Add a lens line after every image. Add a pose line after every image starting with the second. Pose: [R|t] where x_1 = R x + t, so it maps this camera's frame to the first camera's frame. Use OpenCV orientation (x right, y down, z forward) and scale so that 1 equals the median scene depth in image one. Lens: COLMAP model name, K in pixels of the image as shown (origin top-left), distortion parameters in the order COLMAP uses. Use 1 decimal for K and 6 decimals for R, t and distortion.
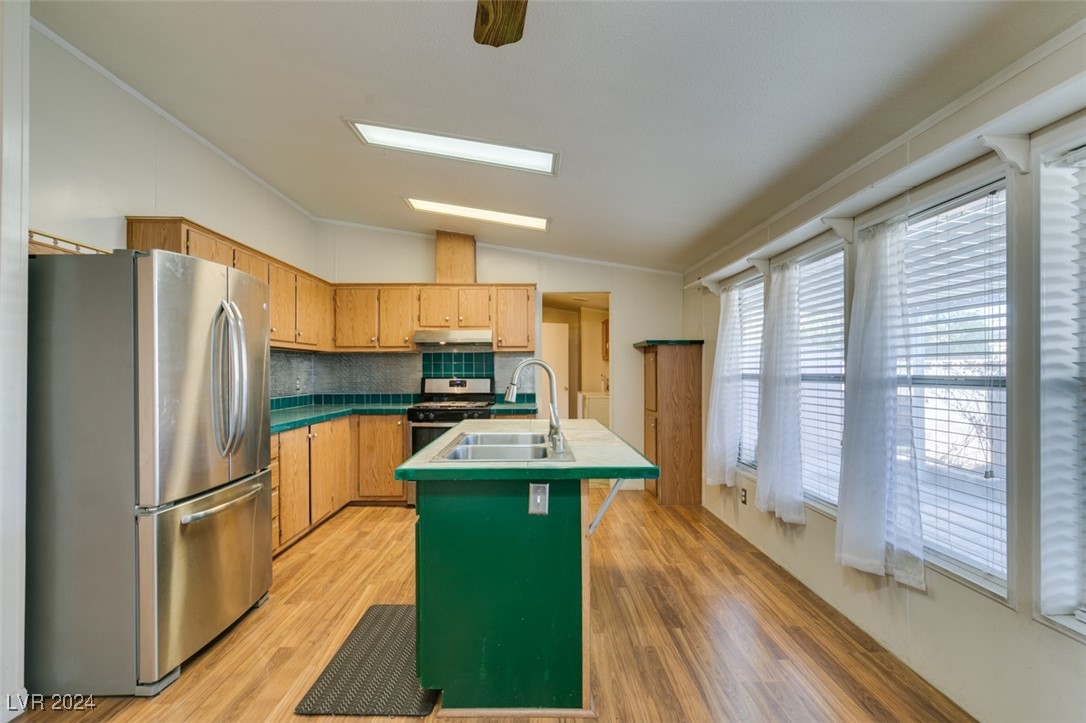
lens RADIAL K [[484.6, 0, 537.2], [0, 484.6, 366.7], [0, 0, 1]] dist [0.003770, -0.000164]
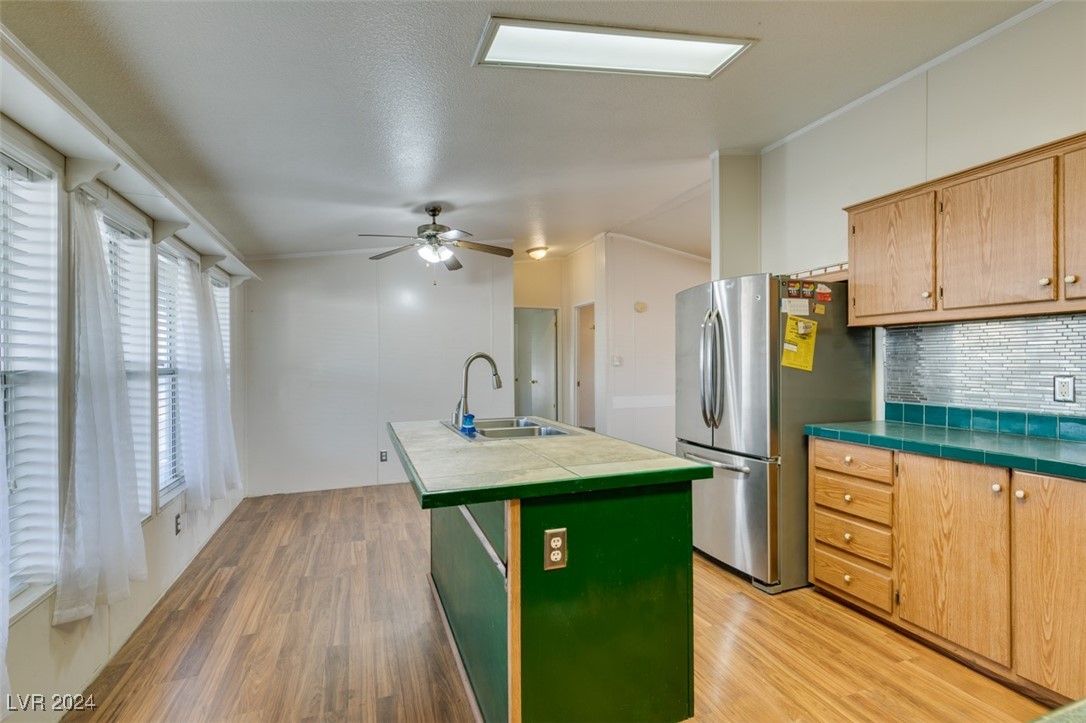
lens RADIAL K [[486.9, 0, 541.2], [0, 486.9, 363.7], [0, 0, 1]] dist [0.003428, -0.000583]
pose [[-0.938617, 0.006622, -0.344898, 0.157693], [0.008875, 0.999948, -0.004953, 0.010149], [0.344847, -0.007710, -0.938627, 1.319256]]
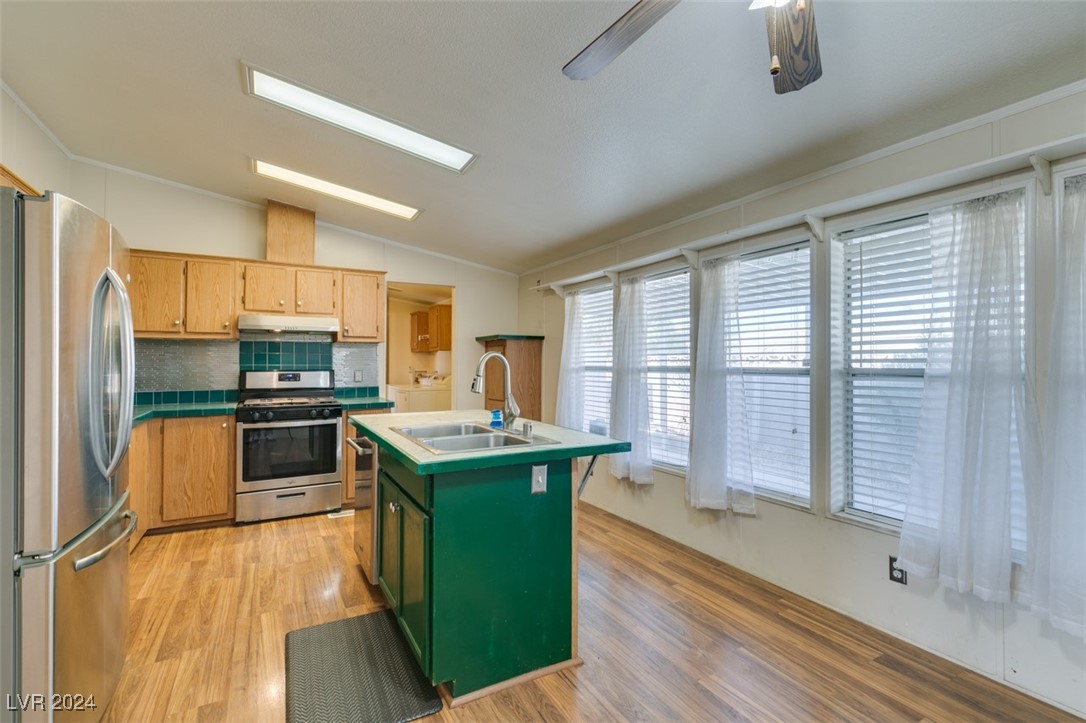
lens RADIAL K [[487.0, 0, 539.4], [0, 487.0, 356.8], [0, 0, 1]] dist [0.004189, -0.000615]
pose [[0.878029, 0.009447, 0.478515, -0.262861], [-0.007223, 0.999953, -0.006488, 0.000487], [-0.478554, 0.002241, 0.878055, 0.012590]]
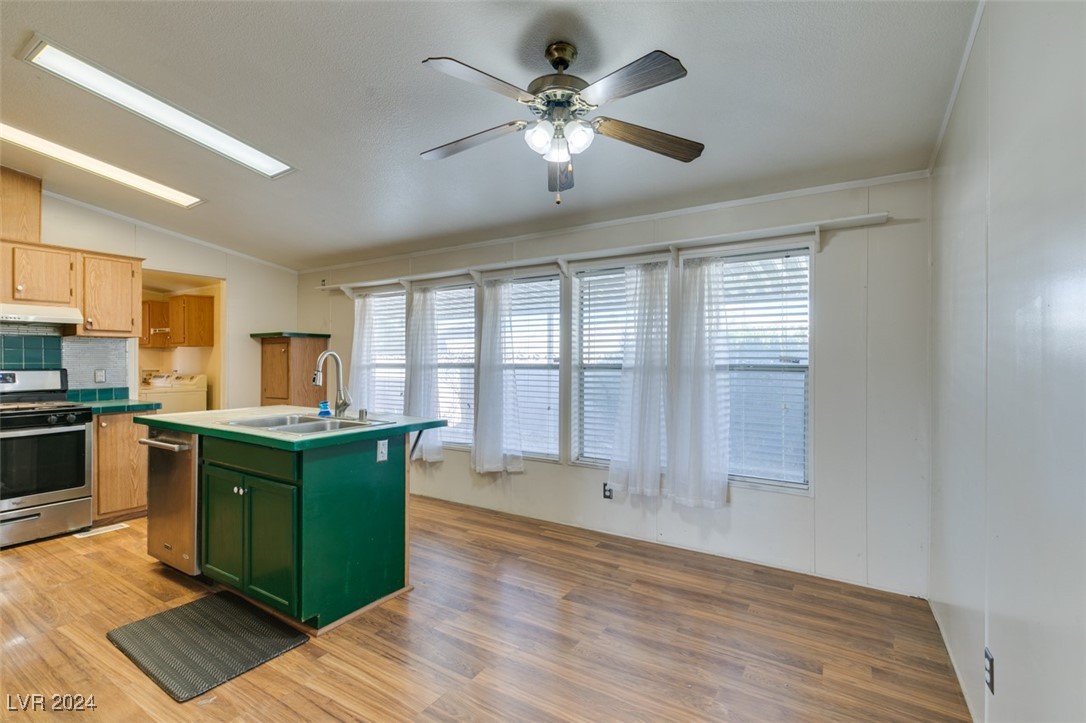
lens RADIAL K [[490.0, 0, 539.6], [0, 490.0, 360.0], [0, 0, 1]] dist [0.004356, -0.001093]
pose [[0.542256, 0.004310, 0.840202, -0.471813], [-0.008629, 0.999963, 0.000439, 0.001515], [-0.840169, -0.007489, 0.542273, -0.079255]]
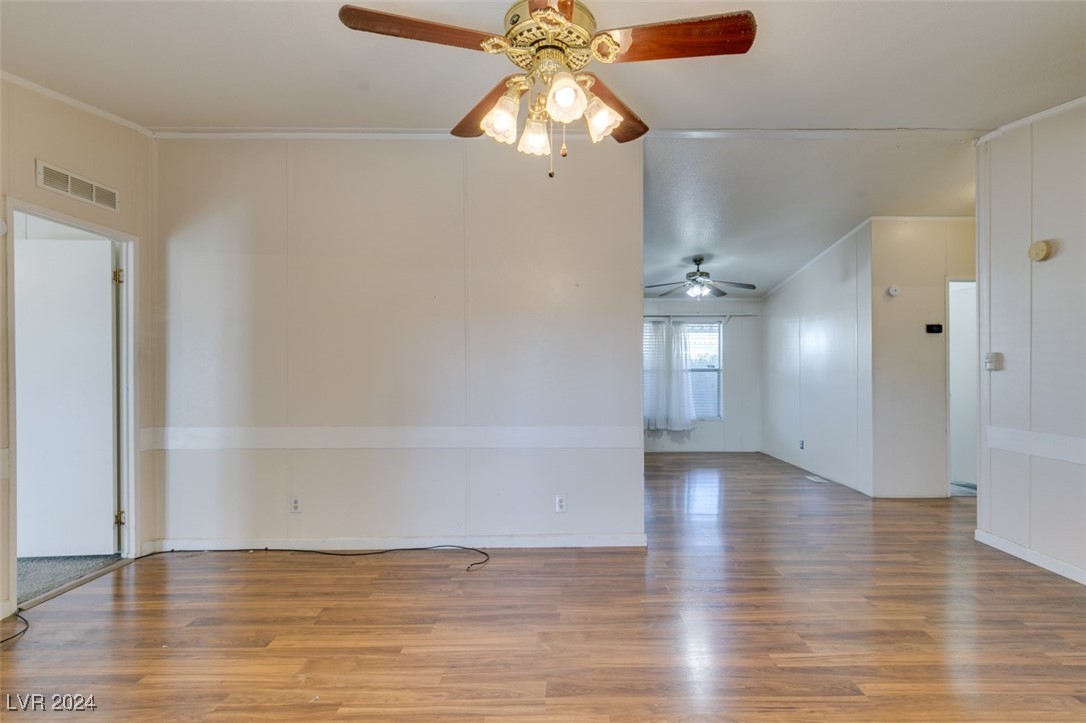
lens RADIAL K [[505.8, 0, 567.5], [0, 505.8, 365.3], [0, 0, 1]] dist [0.003172, -0.000033]
pose [[-0.000431, 0.009673, 0.999953, -1.644159], [-0.003784, 0.999946, -0.009674, 0.015753], [-0.999993, -0.003788, -0.000394, 0.628900]]
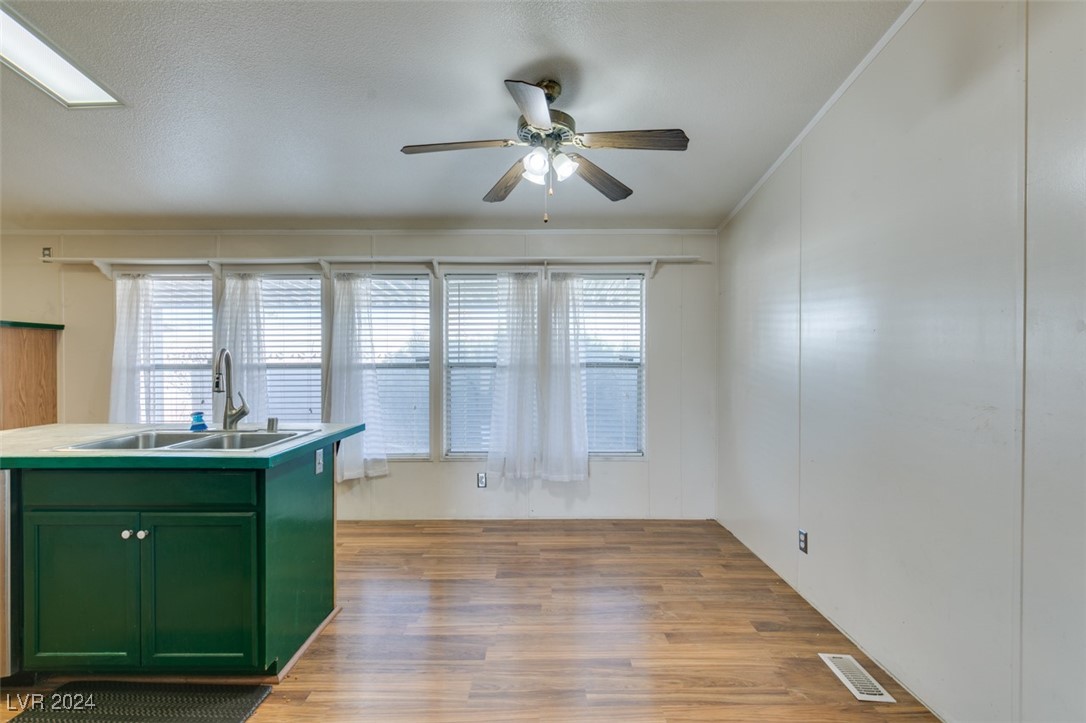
lens RADIAL K [[486.9, 0, 541.2], [0, 486.9, 363.7], [0, 0, 1]] dist [0.003428, -0.000583]
pose [[0.012456, -0.006397, 0.999902, -0.623910], [-0.004791, 0.999968, 0.006457, 0.003563], [-0.999911, -0.004871, 0.012425, 0.202002]]
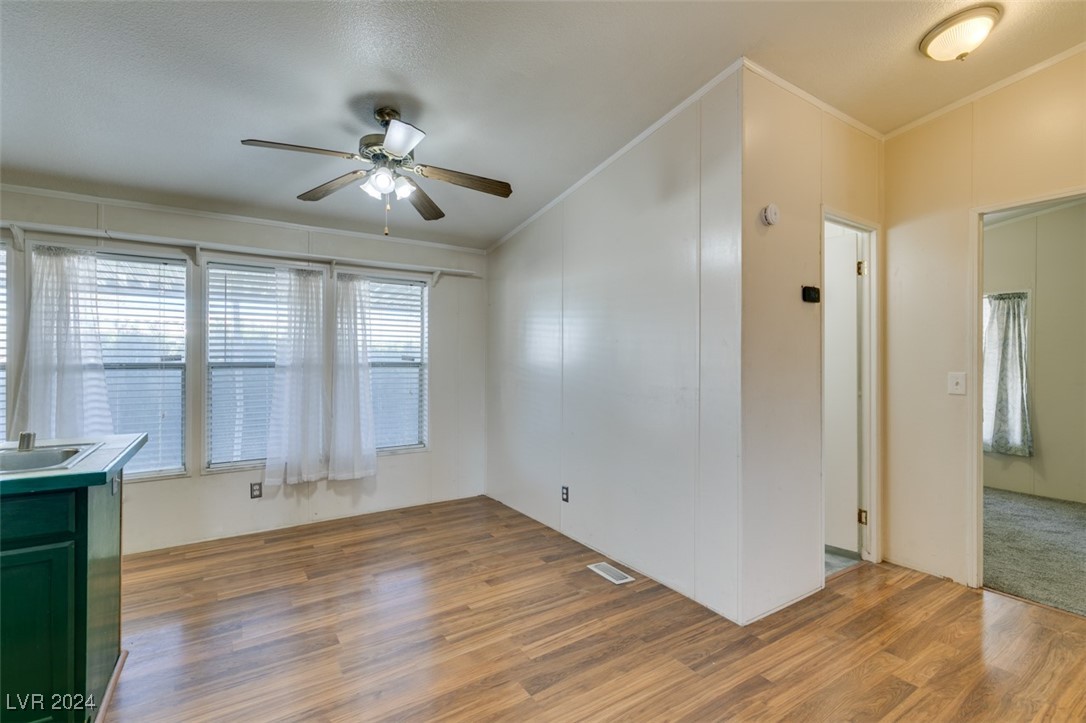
lens RADIAL K [[485.3, 0, 540.7], [0, 485.3, 359.9], [0, 0, 1]] dist [0.001915, -0.000330]
pose [[-0.534279, 0.000323, 0.845308, -0.696599], [-0.005615, 0.999977, -0.003932, 0.004323], [-0.845290, -0.006847, -0.534264, 0.385961]]
